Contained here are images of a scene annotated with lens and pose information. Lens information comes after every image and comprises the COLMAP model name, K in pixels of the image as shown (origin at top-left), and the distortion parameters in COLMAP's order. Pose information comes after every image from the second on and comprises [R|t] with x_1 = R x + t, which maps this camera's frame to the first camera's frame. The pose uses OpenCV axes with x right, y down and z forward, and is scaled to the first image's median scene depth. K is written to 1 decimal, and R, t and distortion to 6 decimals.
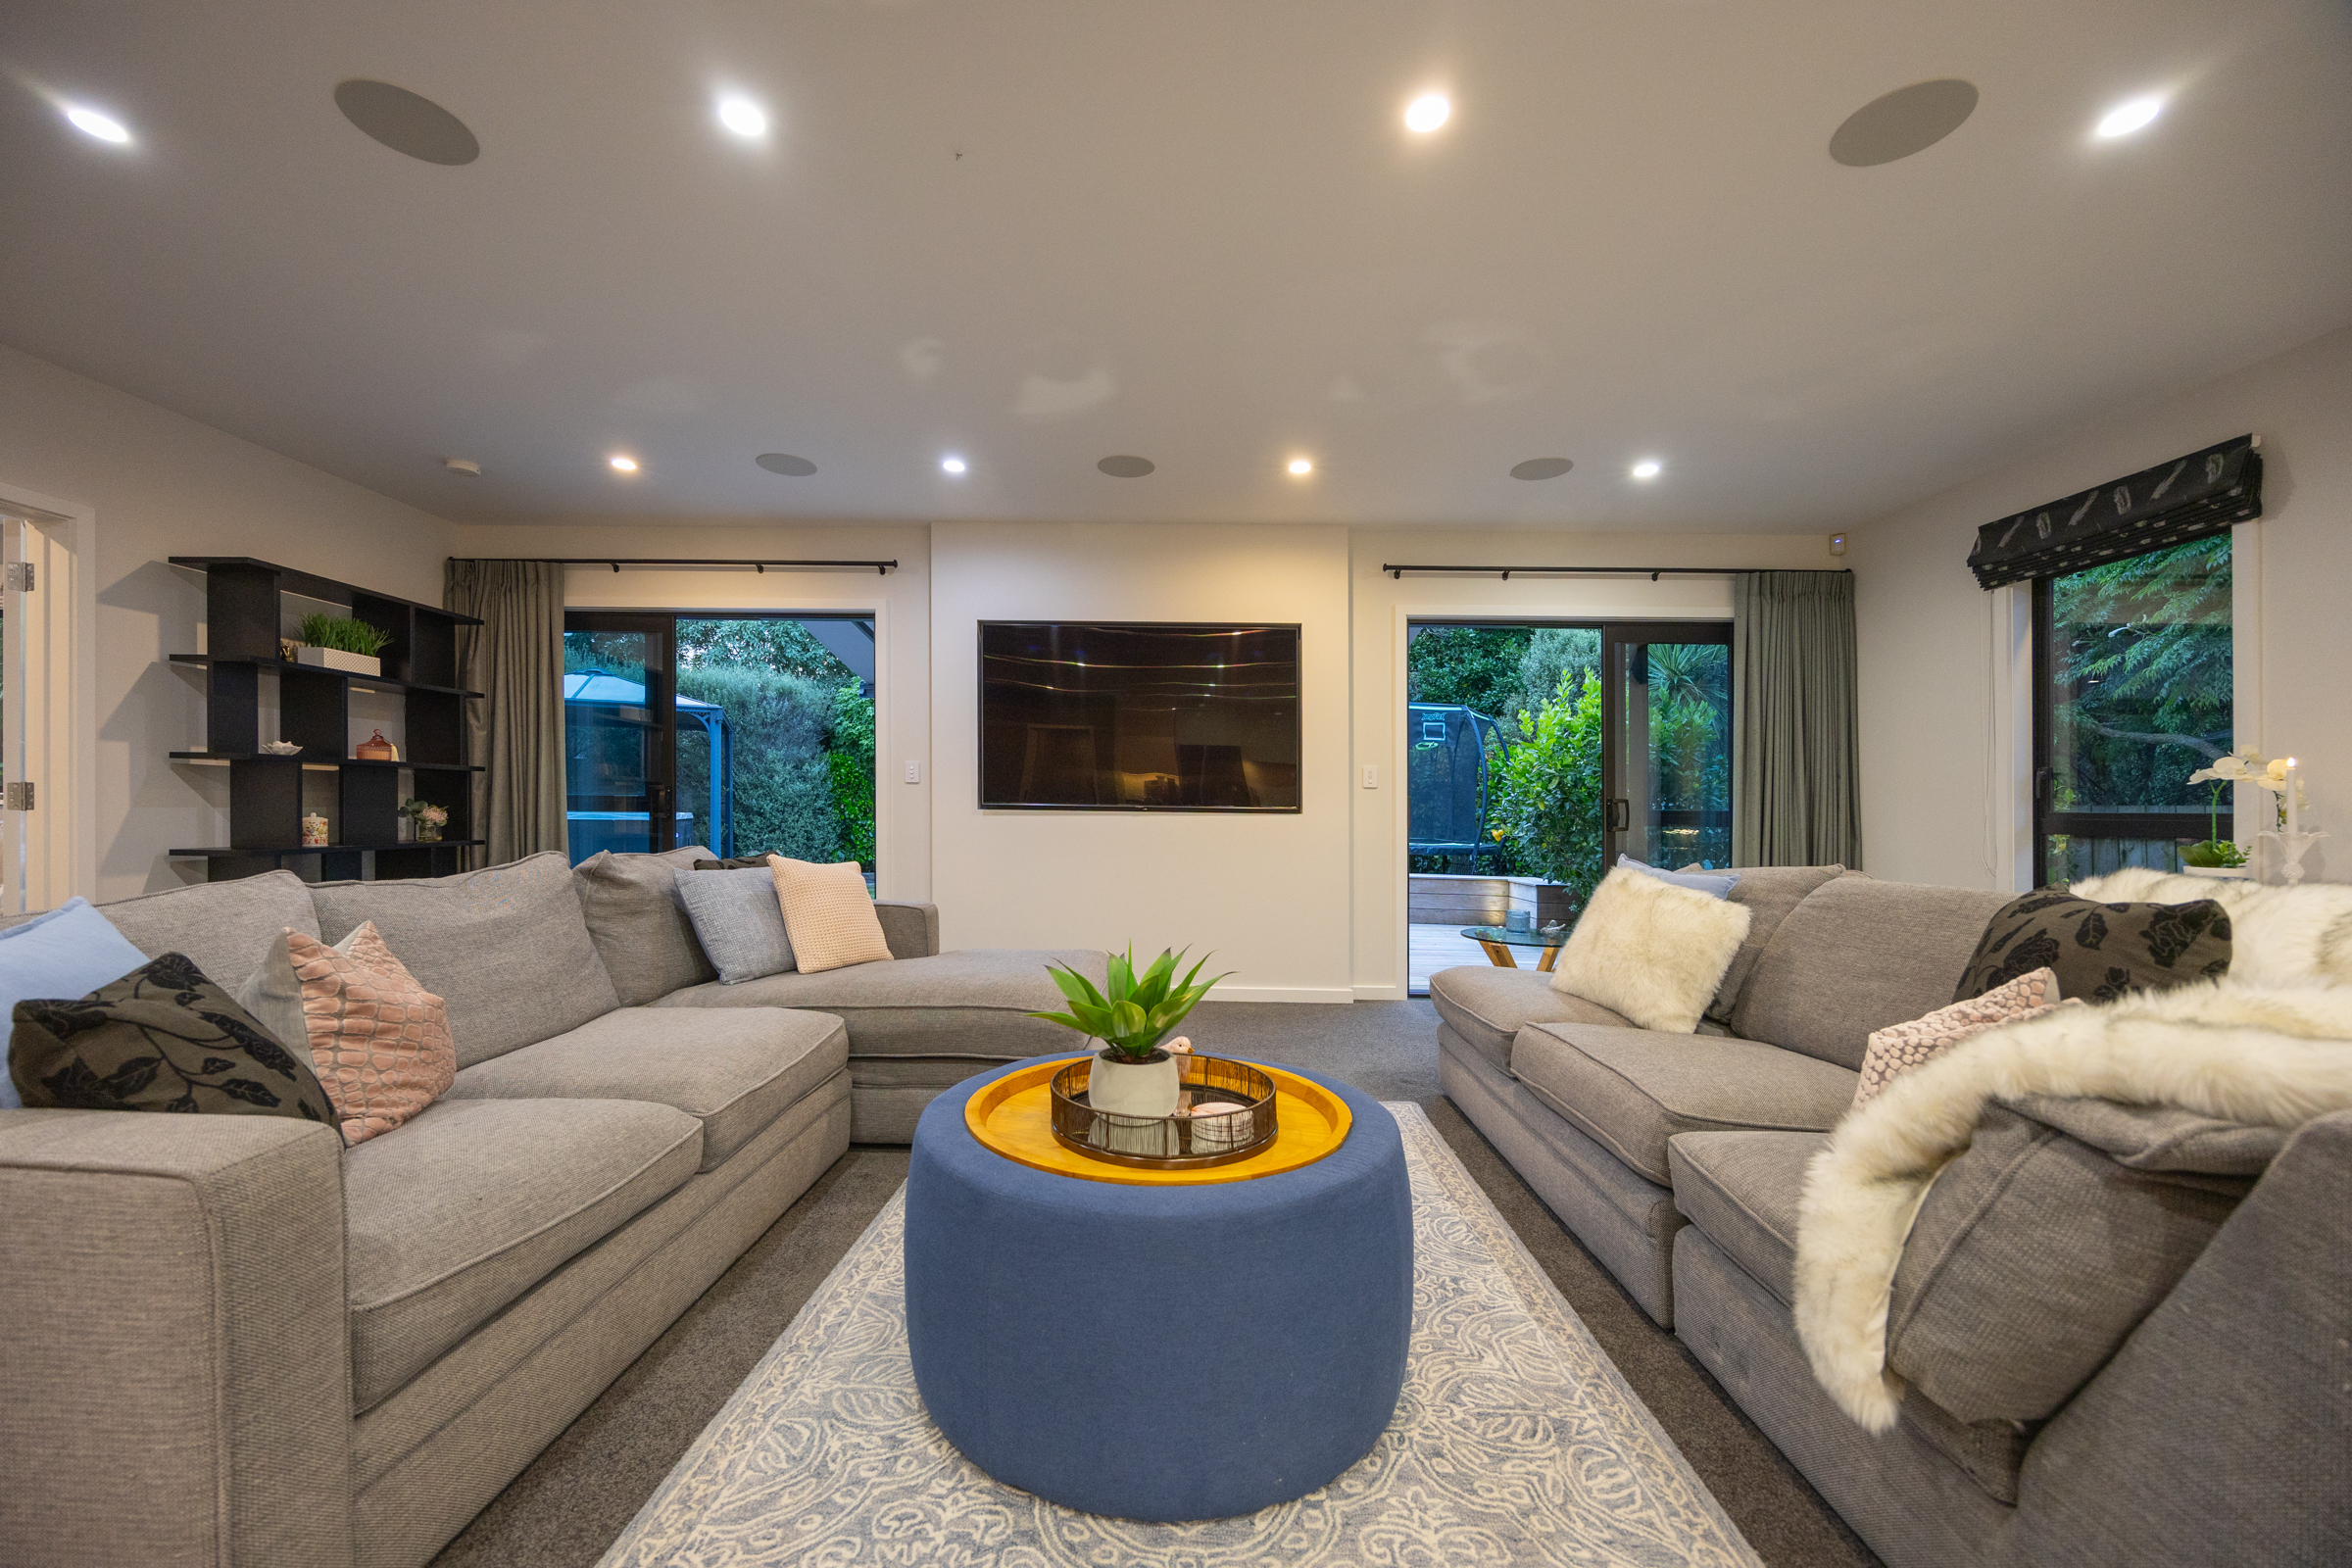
lens RADIAL K [[900.1, 0, 1195.4], [0, 900.1, 812.0], [0, 0, 1]] dist [-0.004808, 0.000789]
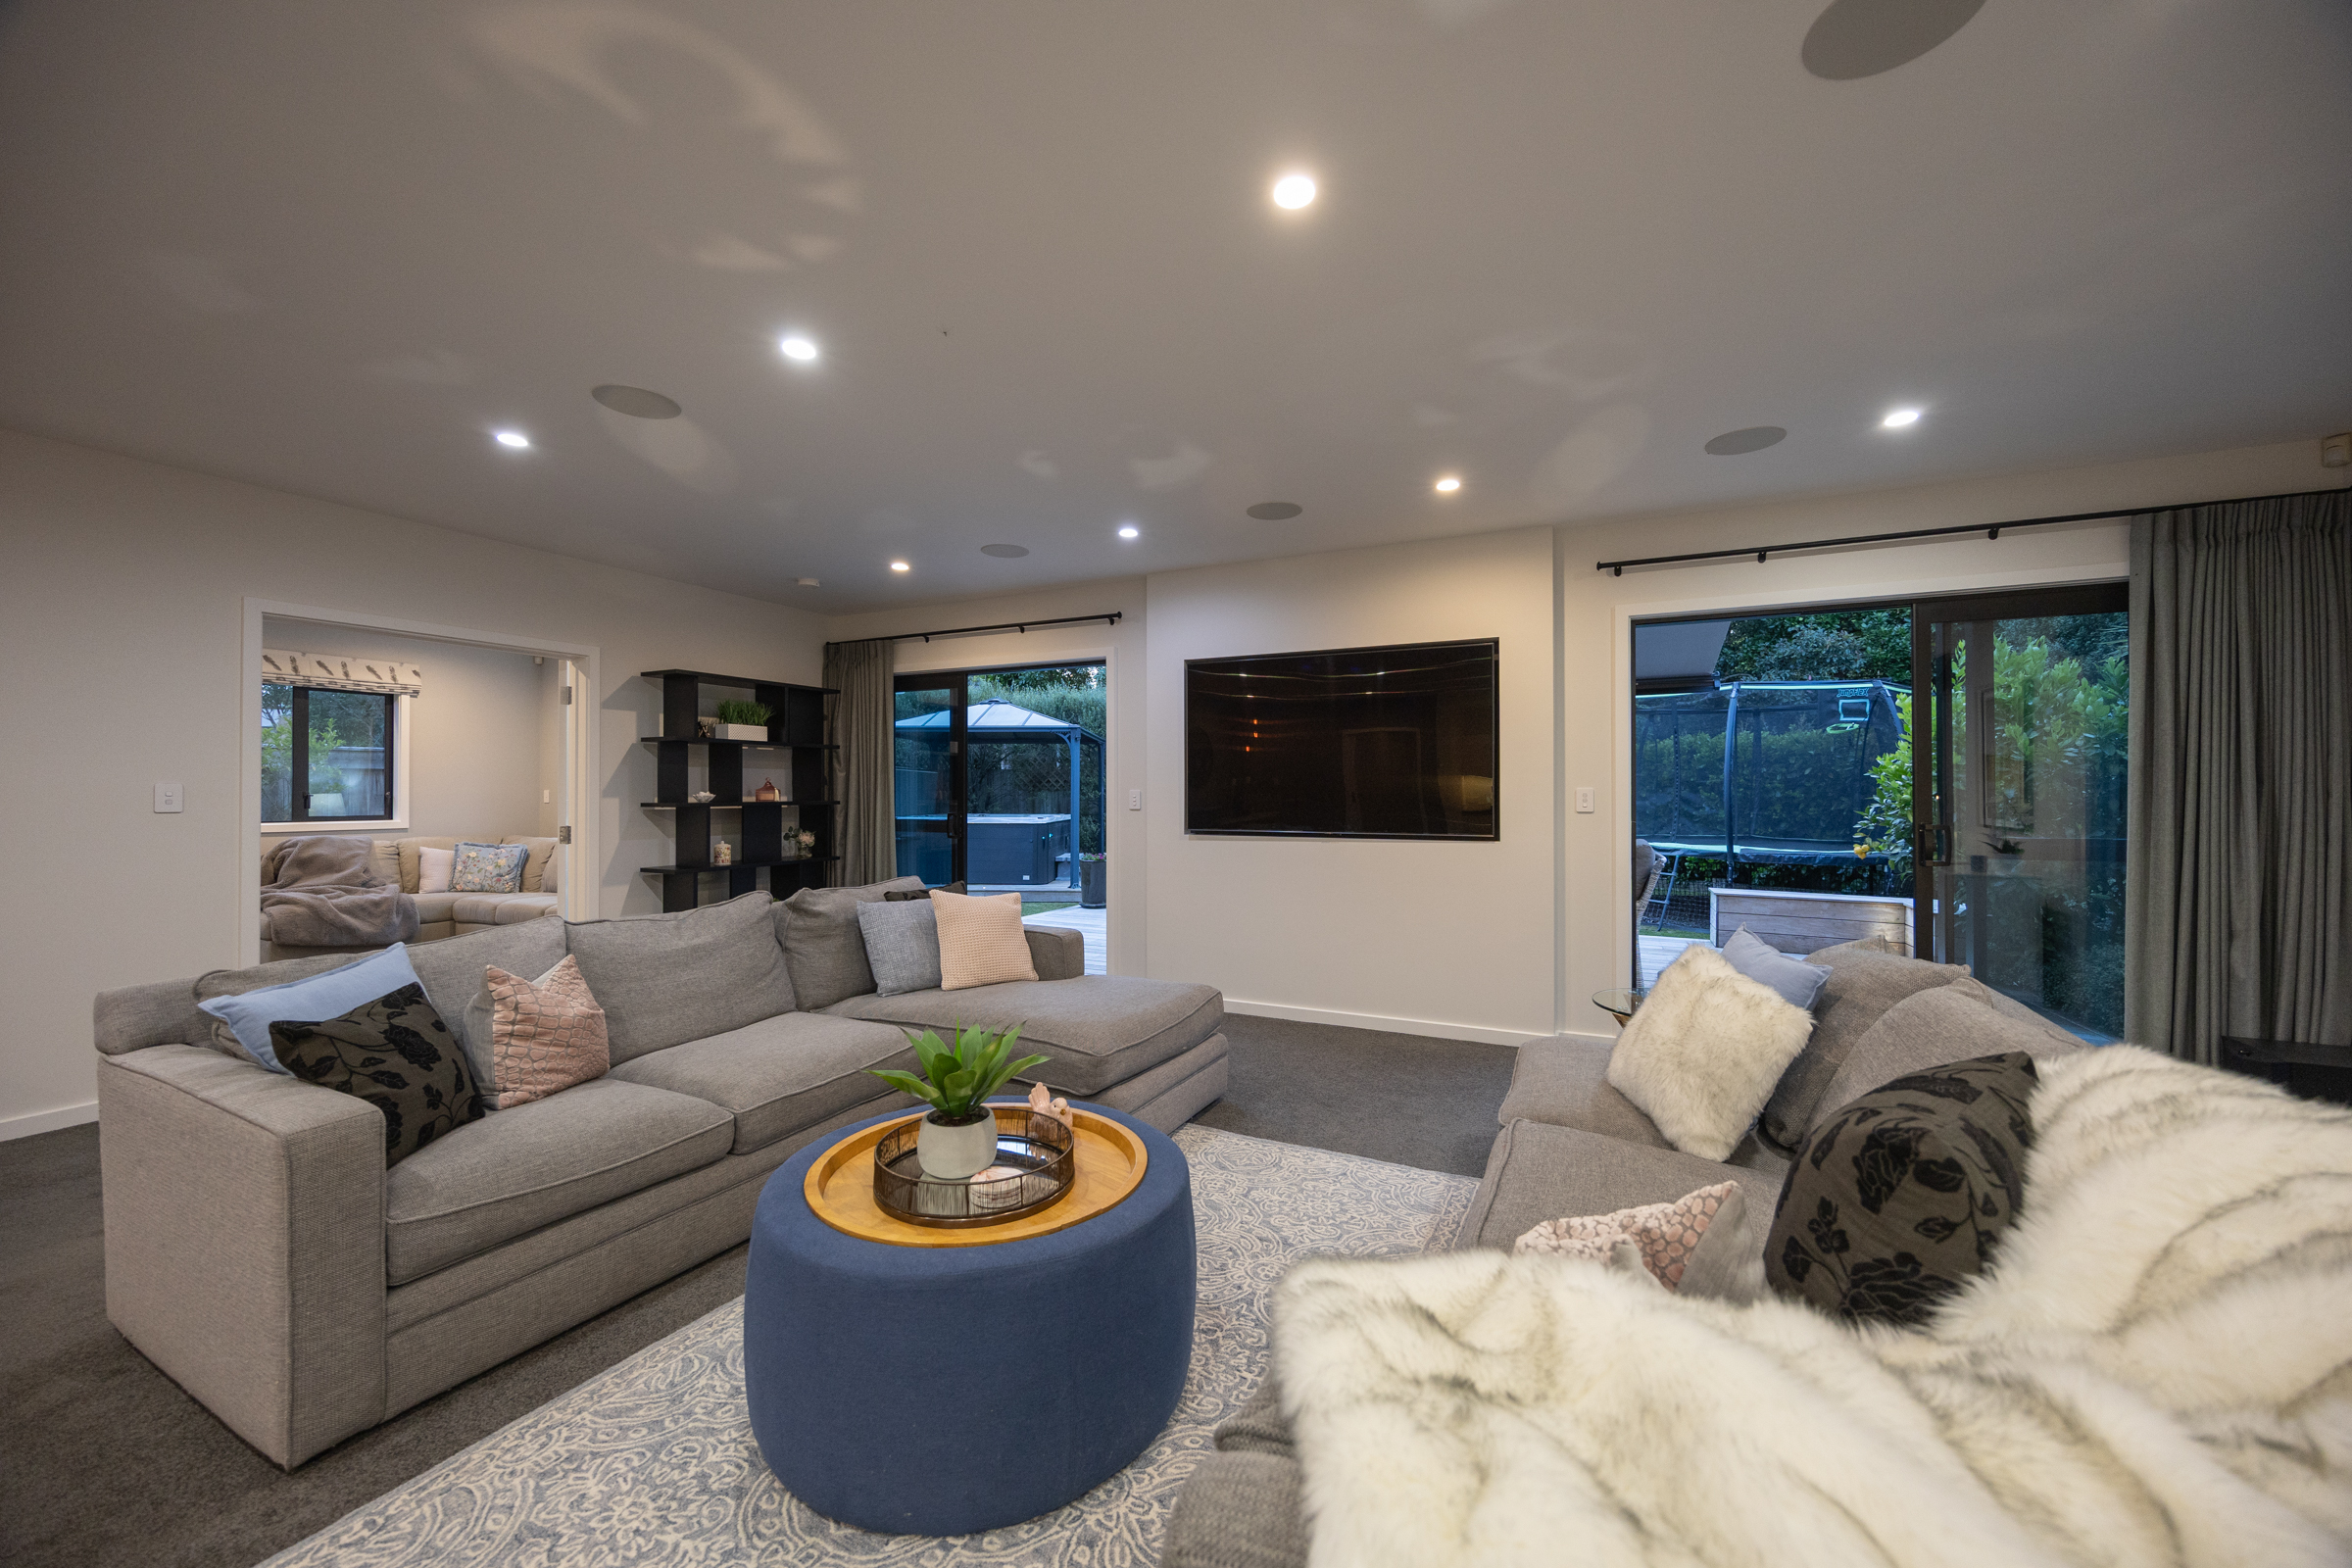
lens RADIAL K [[900.1, 0, 1208.8], [0, 900.1, 790.1], [0, 0, 1]] dist [-0.004808, 0.000789]
pose [[0.906542, -0.012074, -0.421944, 0.390686], [0.009019, 0.999917, -0.009235, -0.074085], [0.422020, 0.004566, 0.906575, 0.043456]]
